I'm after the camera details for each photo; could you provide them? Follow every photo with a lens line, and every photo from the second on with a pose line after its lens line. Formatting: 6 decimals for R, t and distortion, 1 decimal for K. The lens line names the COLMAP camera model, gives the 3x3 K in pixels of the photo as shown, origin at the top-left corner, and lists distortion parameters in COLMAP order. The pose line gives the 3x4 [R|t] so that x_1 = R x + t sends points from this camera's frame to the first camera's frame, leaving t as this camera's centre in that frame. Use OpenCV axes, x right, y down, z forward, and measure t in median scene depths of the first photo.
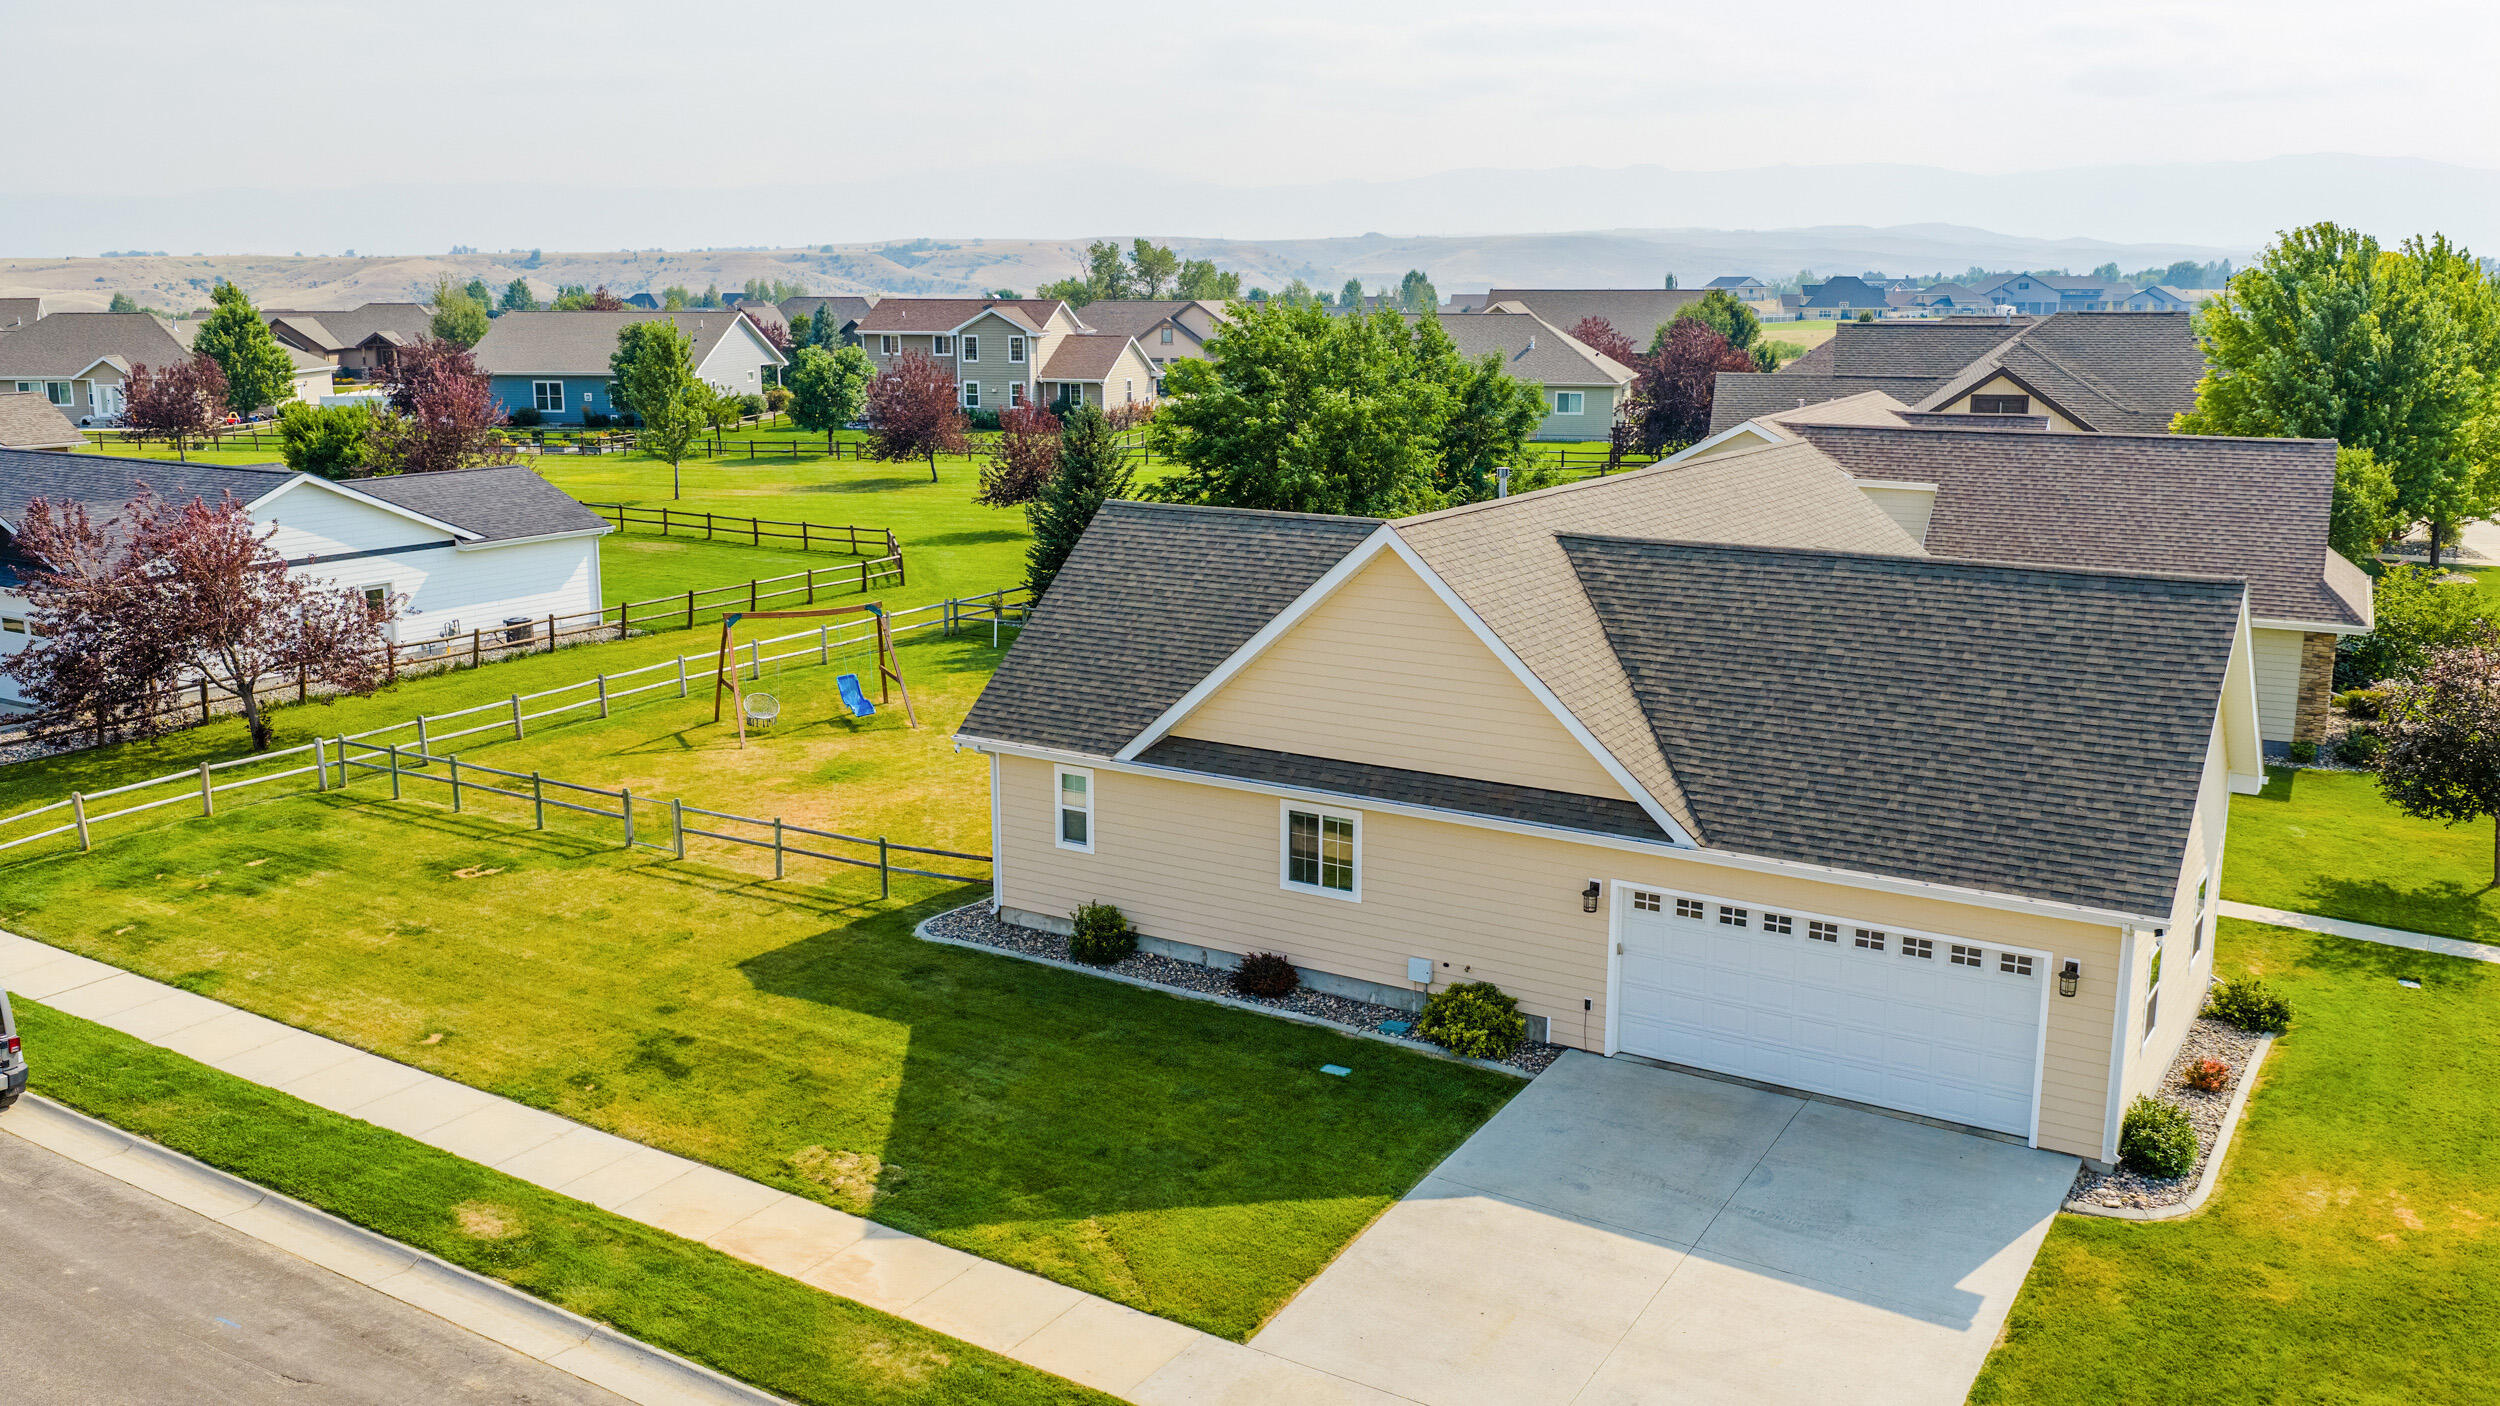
lens RADIAL K [[2058.2, 0, 1250.0], [0, 2058.2, 703.0], [0, 0, 1]] dist [0.032448, -0.062710]
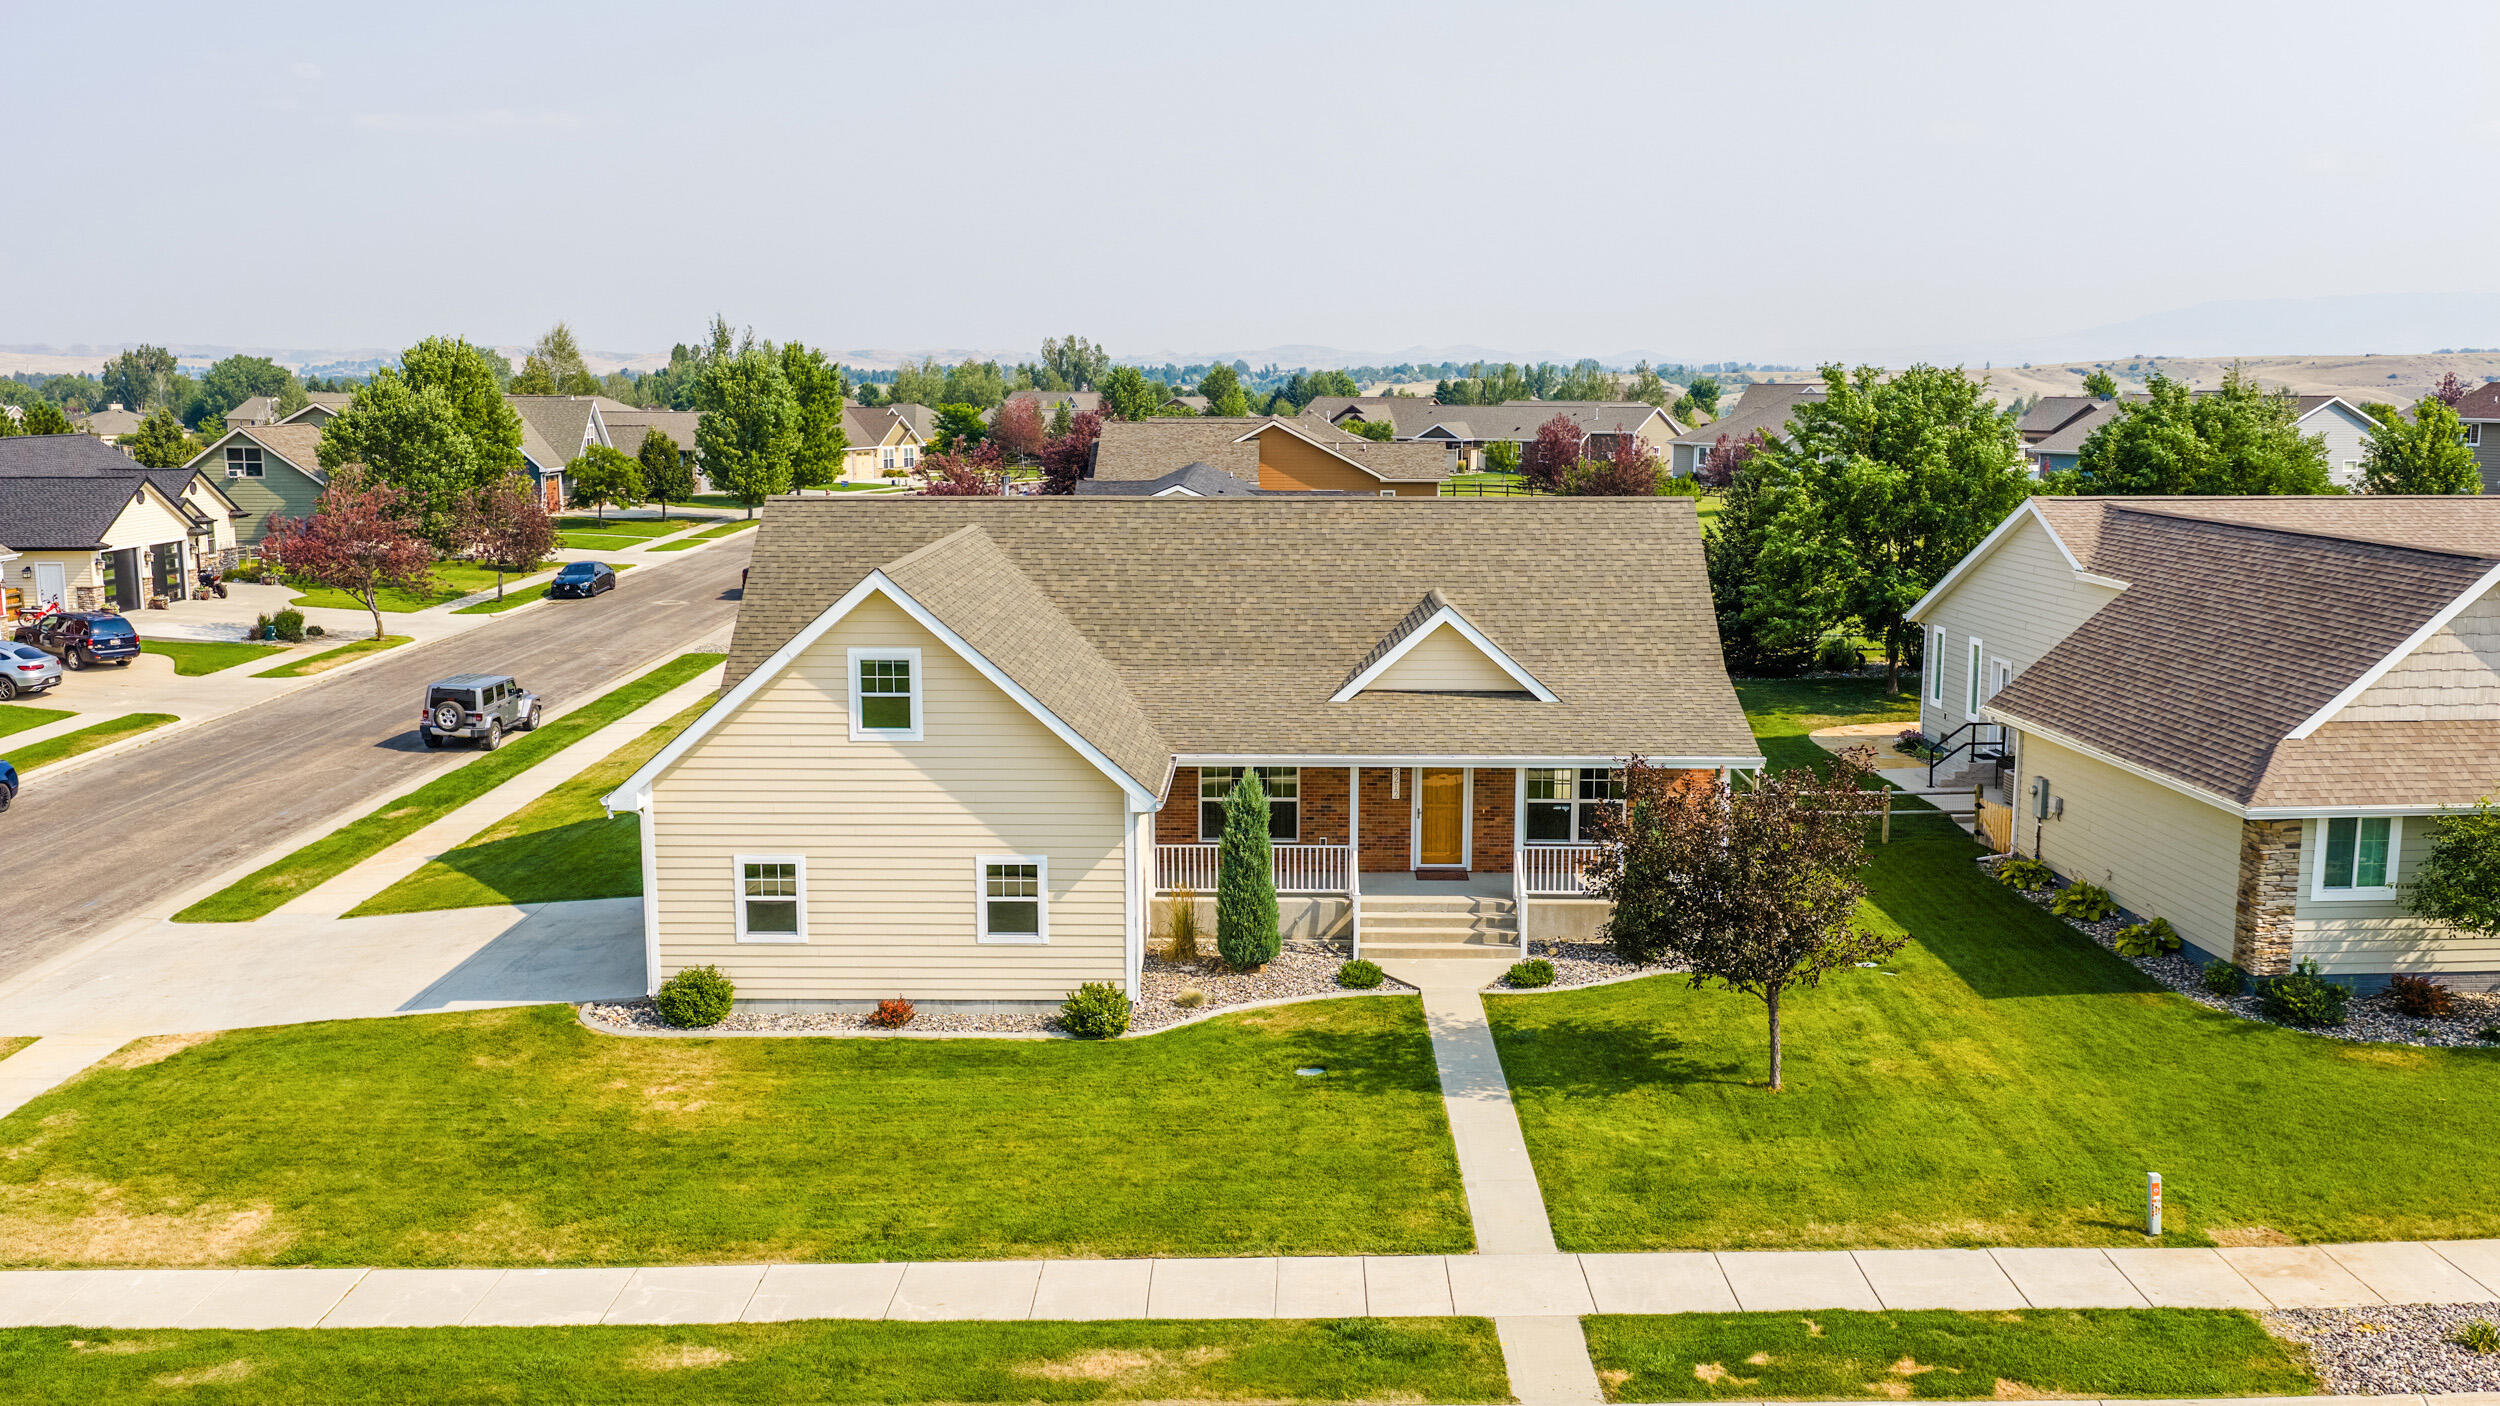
lens RADIAL K [[2072.6, 0, 1250.0], [0, 2072.6, 703.0], [0, 0, 1]] dist [0.034307, -0.062980]
pose [[0.523846, 0.132465, -0.841450, 1.353962], [-0.172000, 0.983936, 0.047816, -0.067081], [0.834267, 0.119681, 0.538215, 0.481160]]
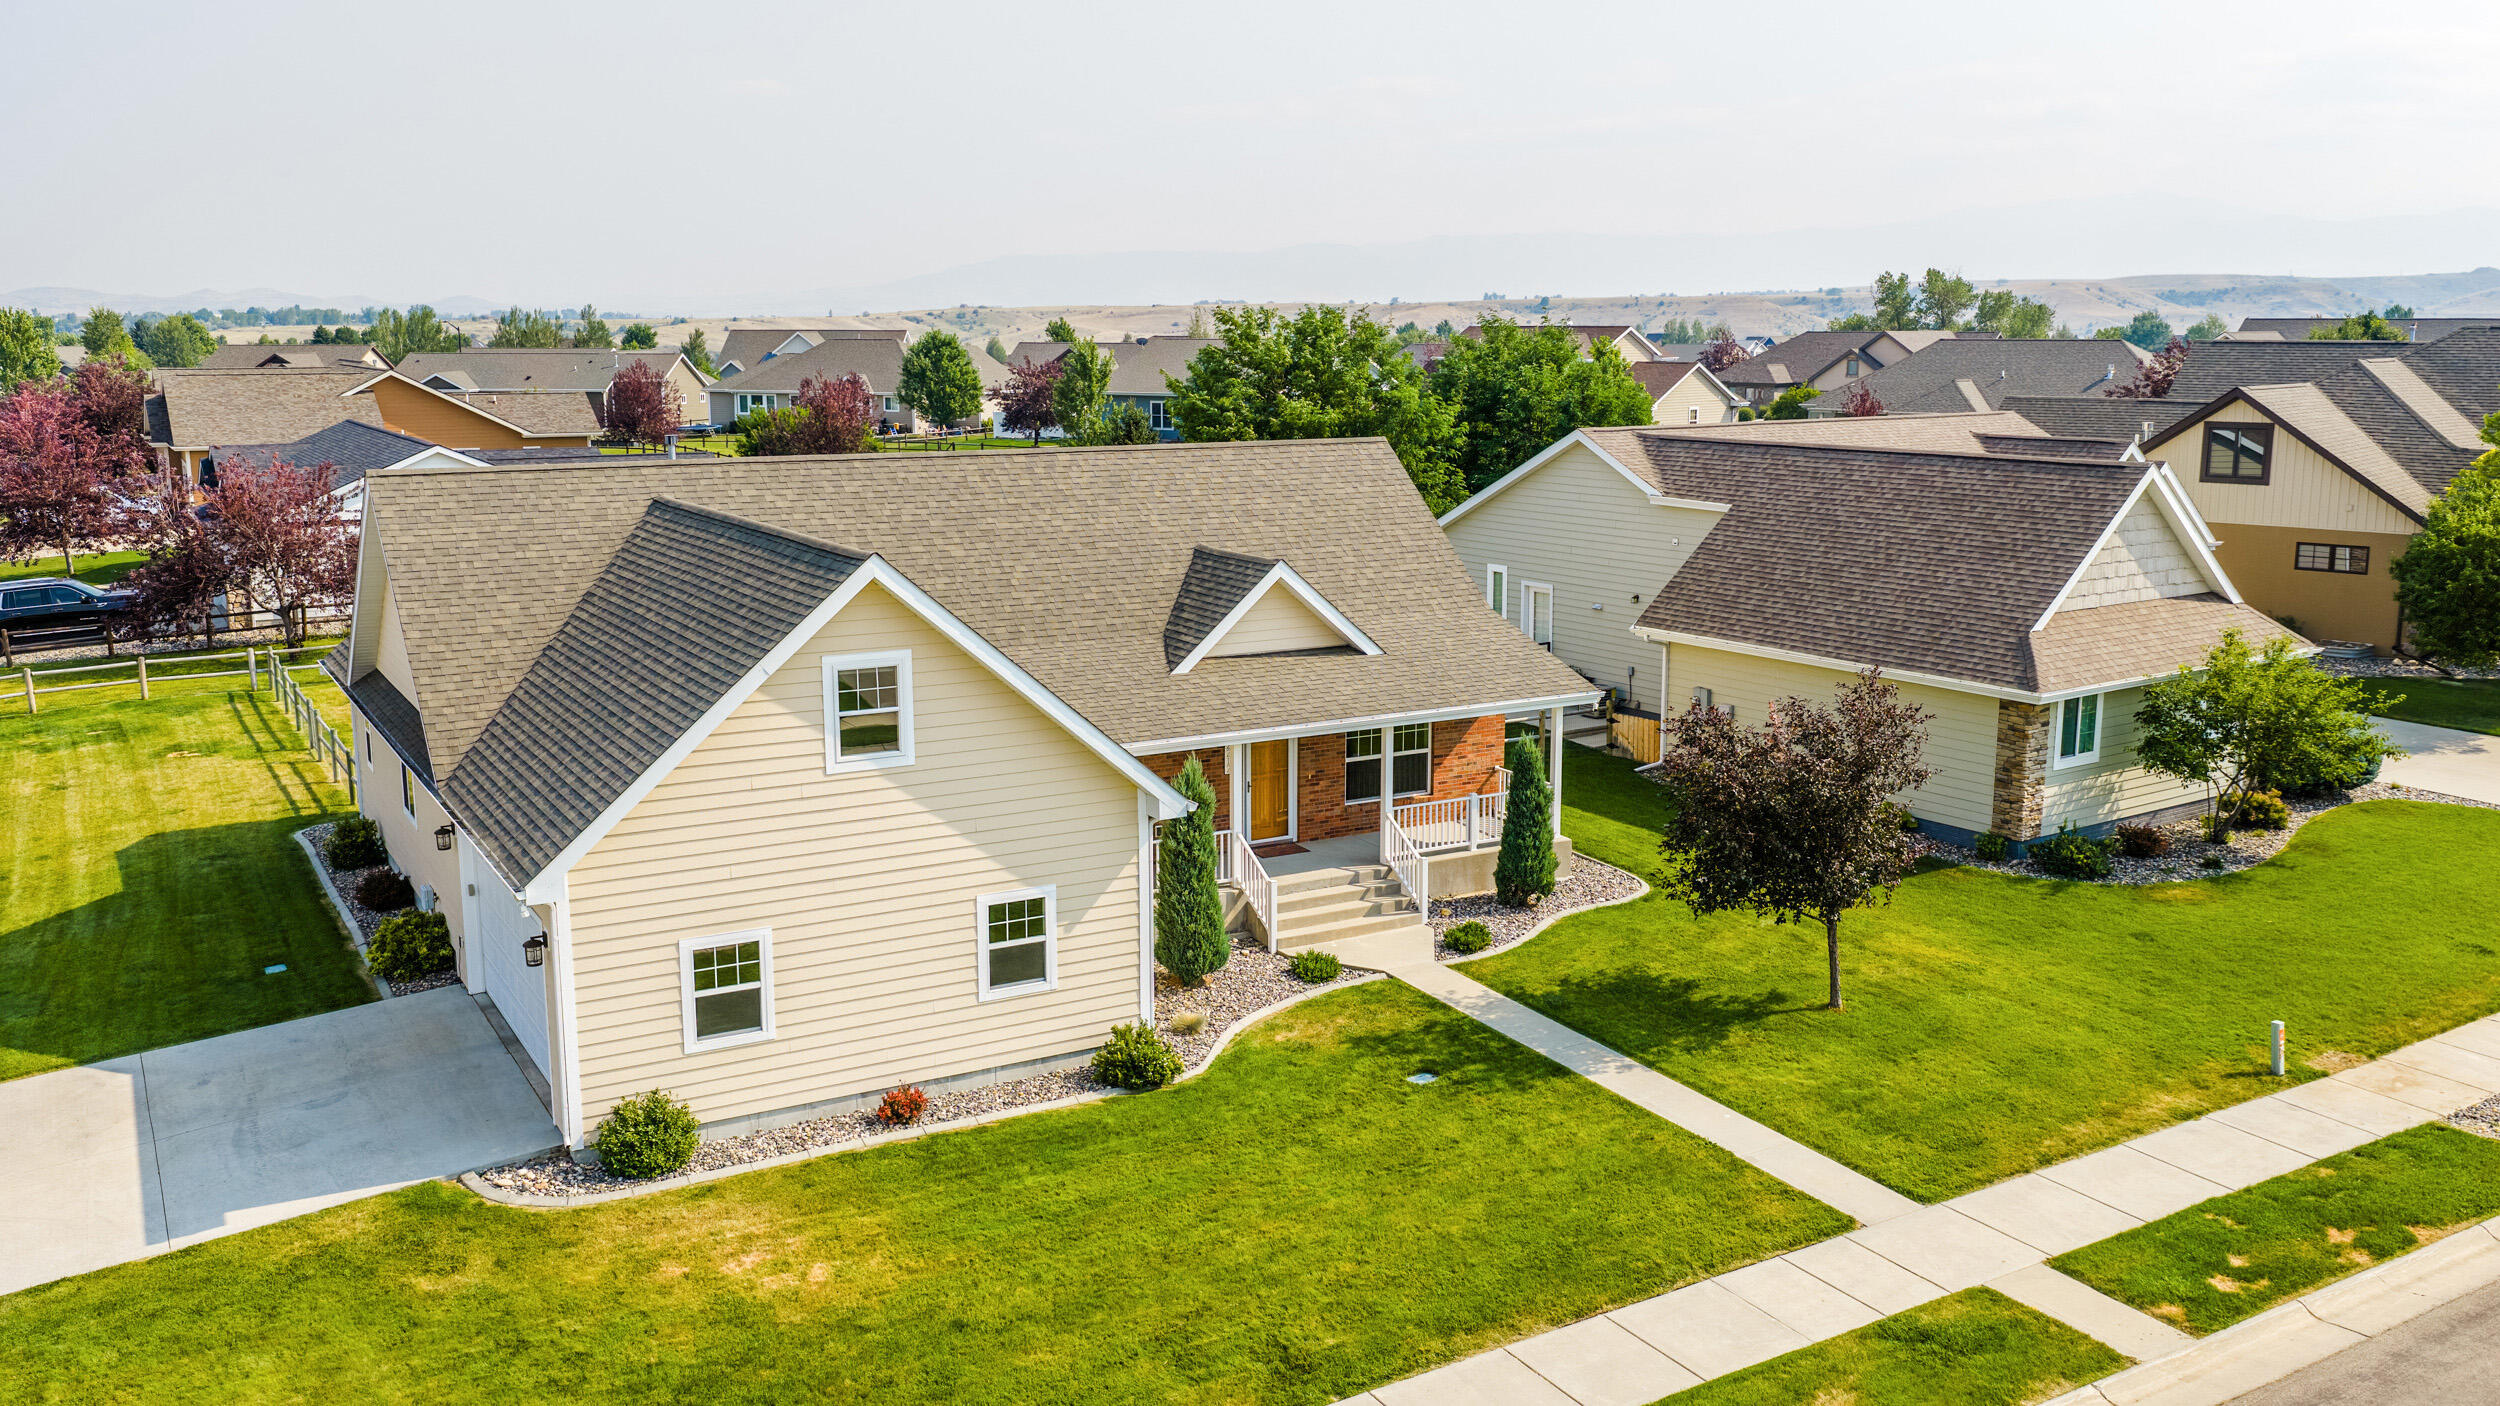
lens RADIAL K [[2058.2, 0, 1250.0], [0, 2058.2, 703.0], [0, 0, 1]] dist [0.032448, -0.062710]
pose [[0.887716, 0.081964, -0.453036, 0.898424], [-0.091310, 0.995822, 0.001244, -0.009551], [0.451245, 0.040262, 0.891491, 0.230837]]
